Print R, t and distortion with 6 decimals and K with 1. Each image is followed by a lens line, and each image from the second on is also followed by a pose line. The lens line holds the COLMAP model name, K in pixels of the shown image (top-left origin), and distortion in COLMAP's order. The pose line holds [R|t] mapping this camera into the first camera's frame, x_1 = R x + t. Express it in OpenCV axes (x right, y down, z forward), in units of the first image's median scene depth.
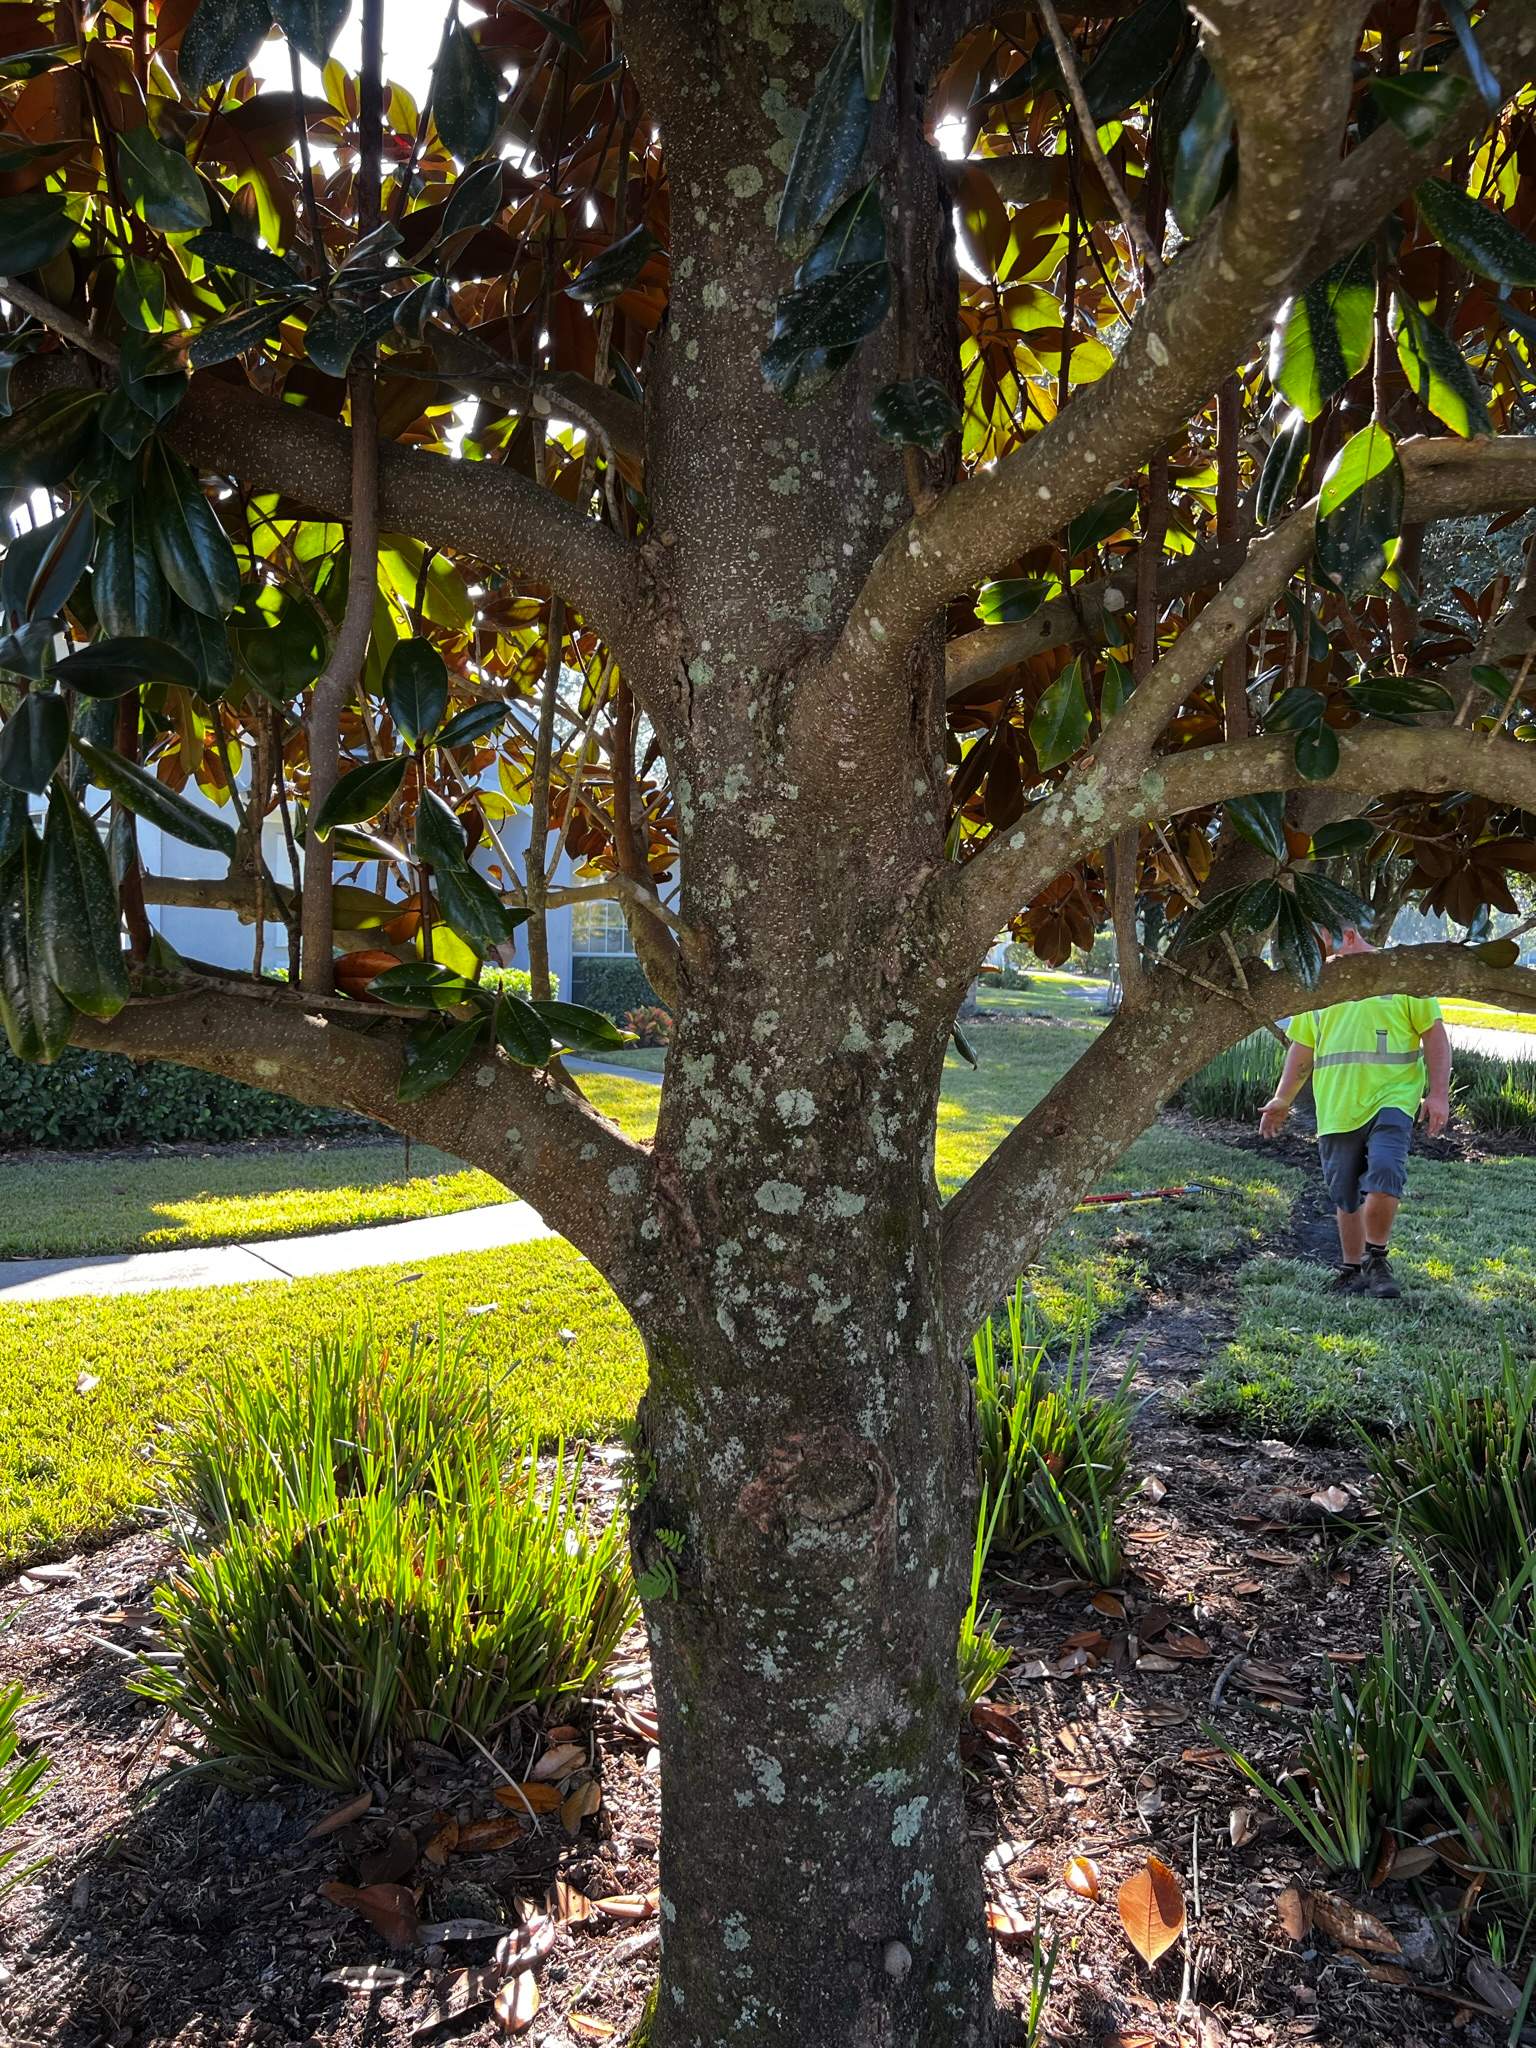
lens RADIAL K [[1559.2, 0, 796.4], [0, 1559.2, 1028.3], [0, 0, 1]] dist [0.027593, -0.031094]
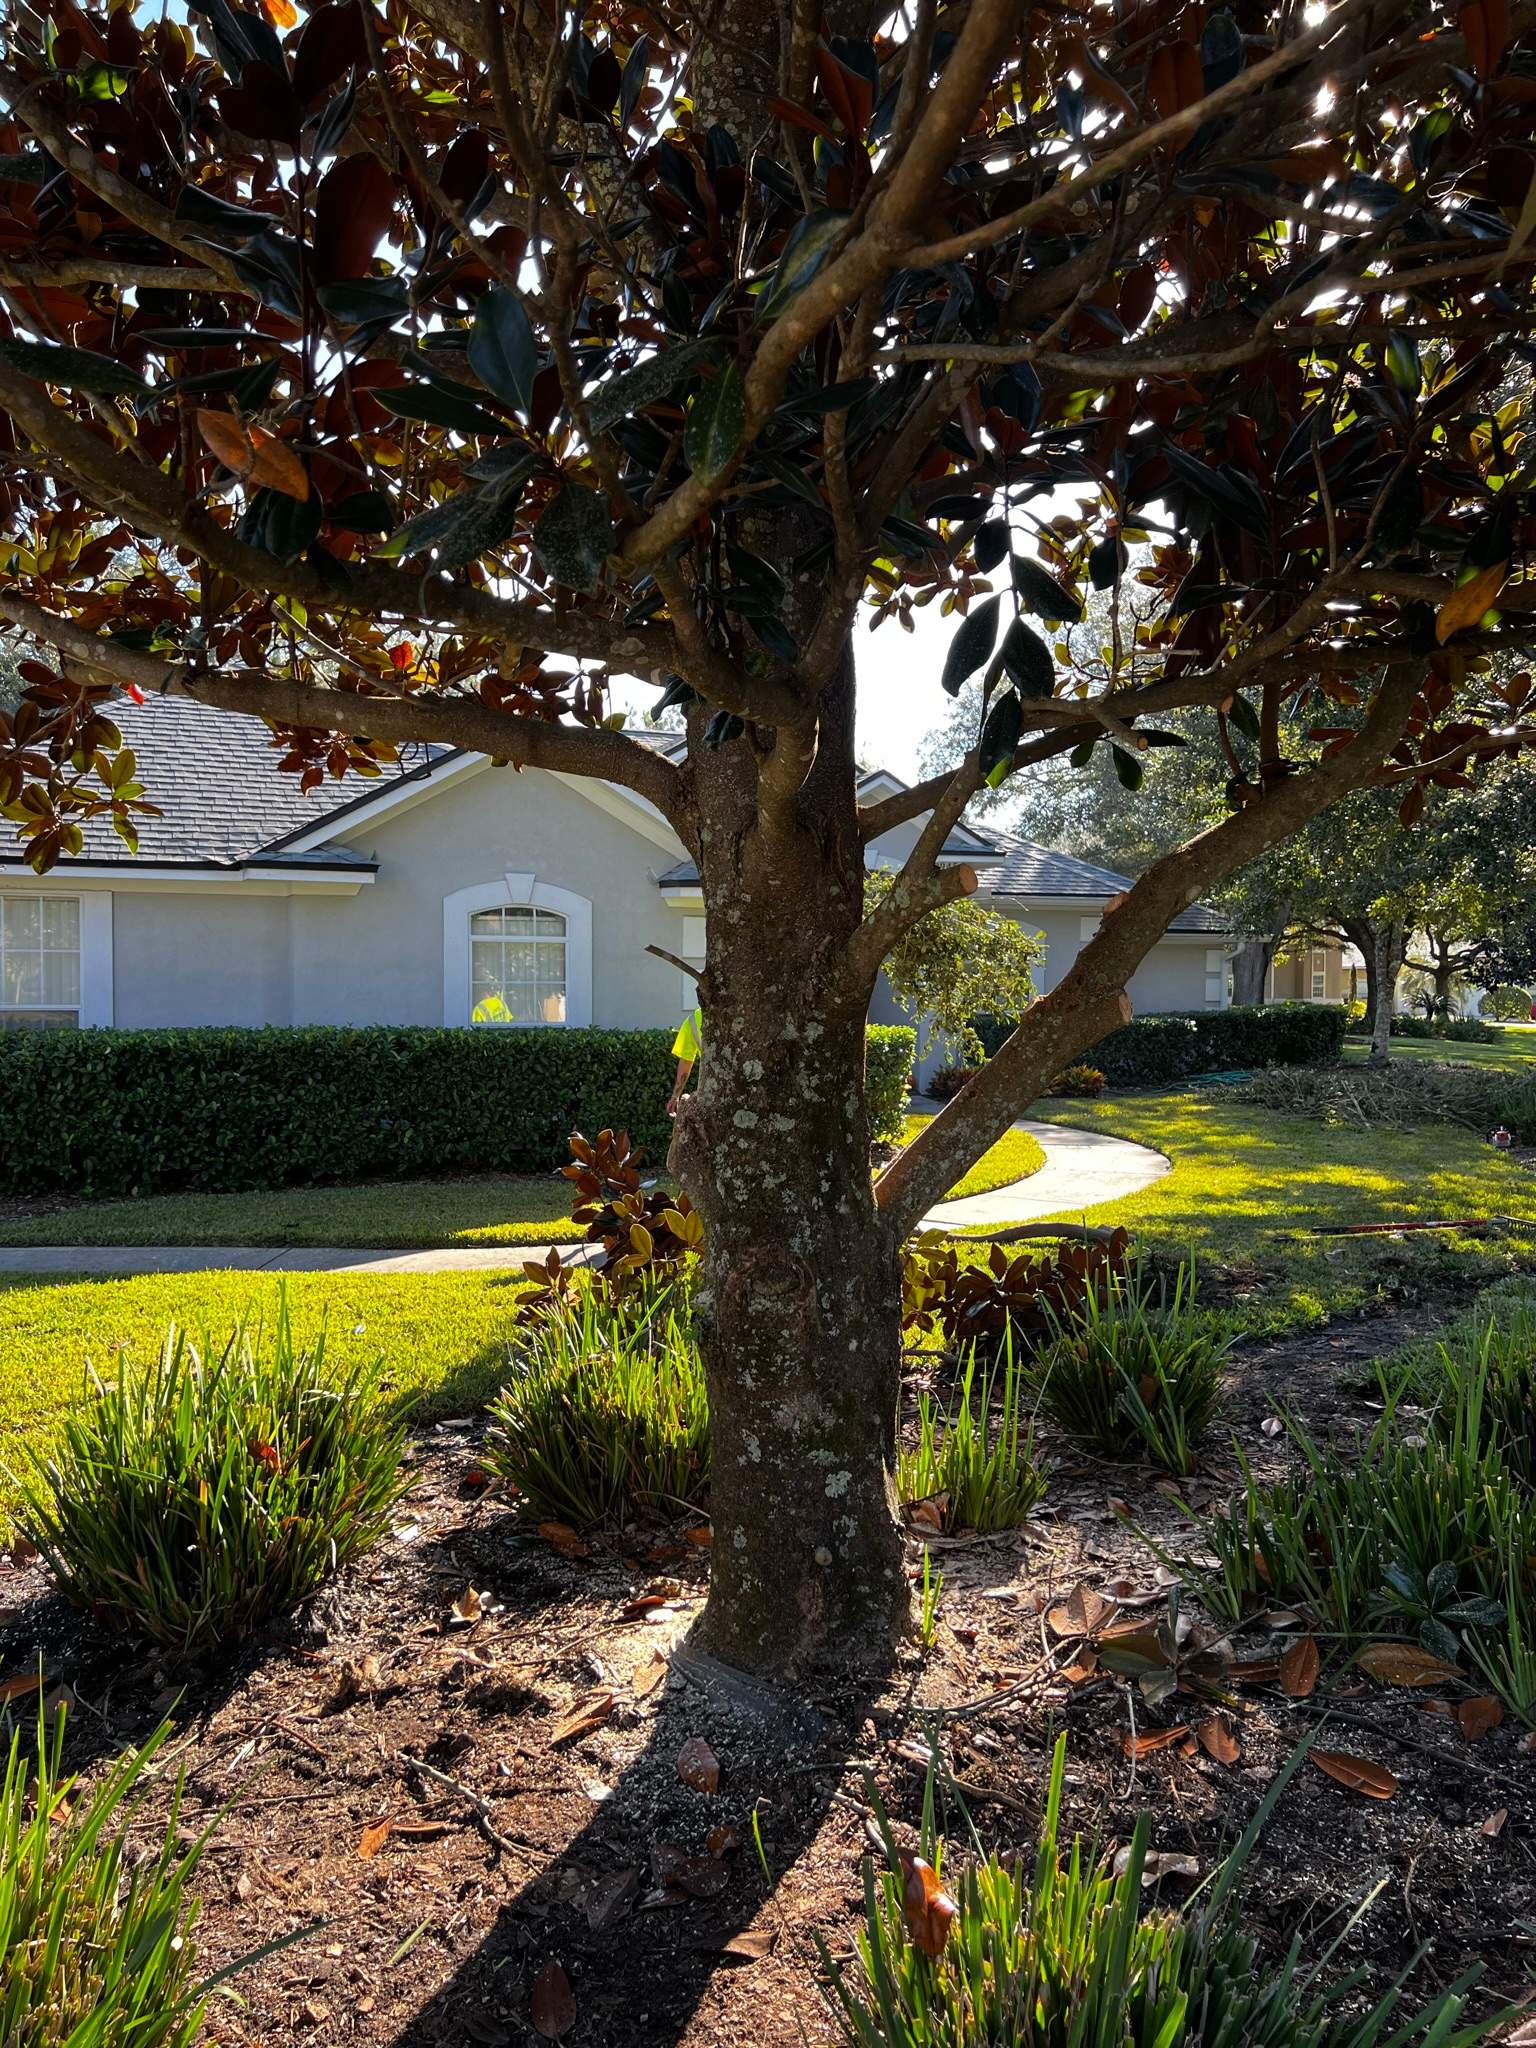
lens RADIAL K [[1559.2, 0, 796.4], [0, 1559.2, 1028.3], [0, 0, 1]] dist [0.027593, -0.031094]
pose [[0.958089, -0.021687, -0.285650, 0.559820], [0.010094, 0.999067, -0.041996, 0.077758], [0.286294, 0.037352, 0.957413, -0.722431]]
